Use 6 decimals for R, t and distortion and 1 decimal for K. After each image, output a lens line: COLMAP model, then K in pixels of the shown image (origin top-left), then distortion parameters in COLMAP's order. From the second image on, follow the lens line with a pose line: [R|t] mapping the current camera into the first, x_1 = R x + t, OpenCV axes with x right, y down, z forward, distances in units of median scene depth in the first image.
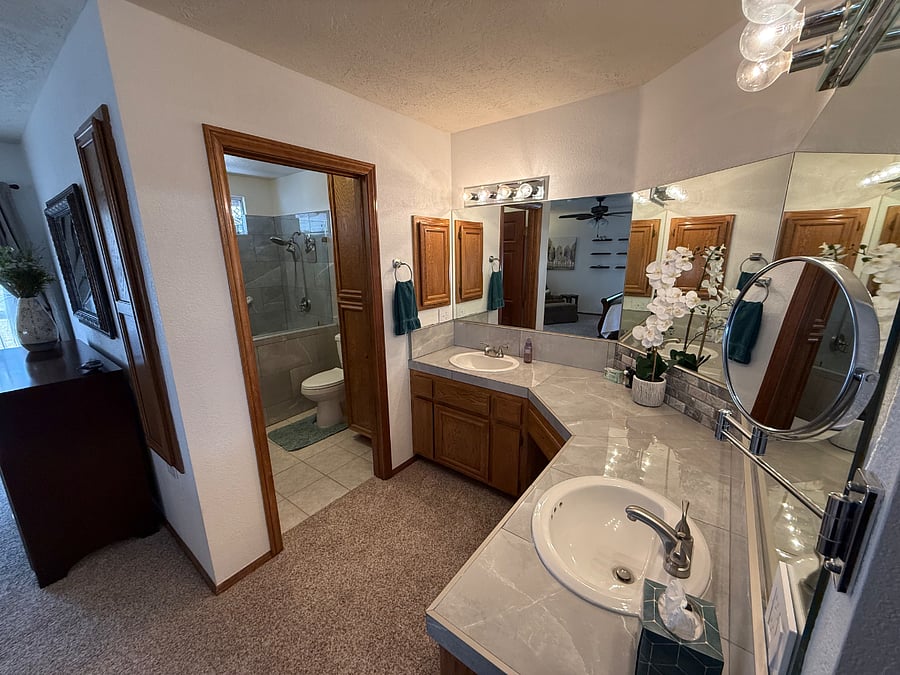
lens RADIAL K [[356.6, 0, 451.9], [0, 356.6, 335.6], [0, 0, 1]] dist [0.002317, 0.000217]
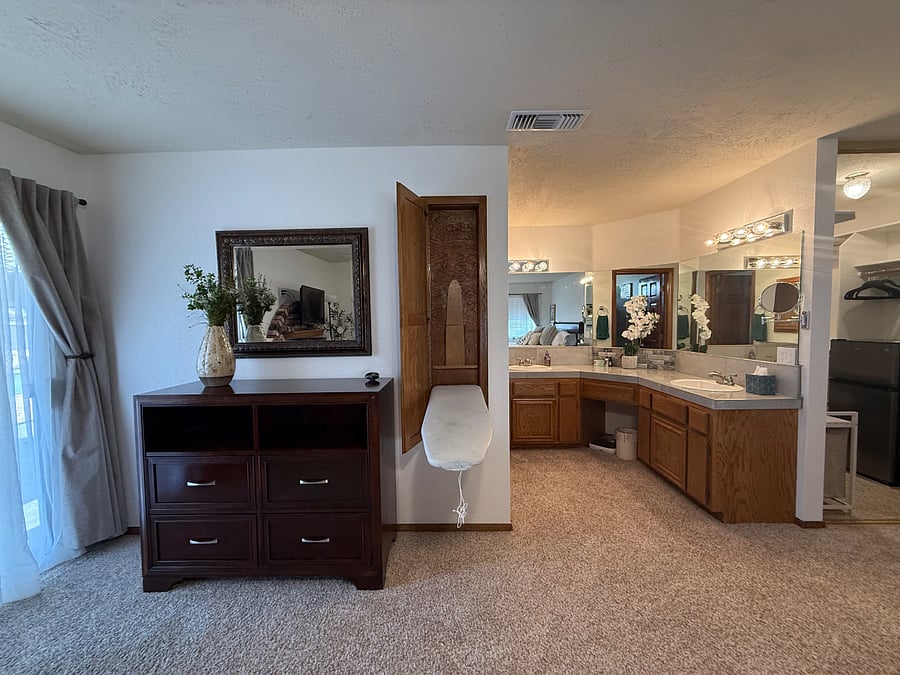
lens RADIAL K [[356.6, 0, 449.1], [0, 356.6, 340.0], [0, 0, 1]] dist [0.002317, 0.000217]
pose [[0.805271, -0.026871, 0.592298, -1.201157], [0.146709, 0.976938, -0.155140, 0.155236], [-0.574469, 0.211825, 0.790642, -0.052544]]
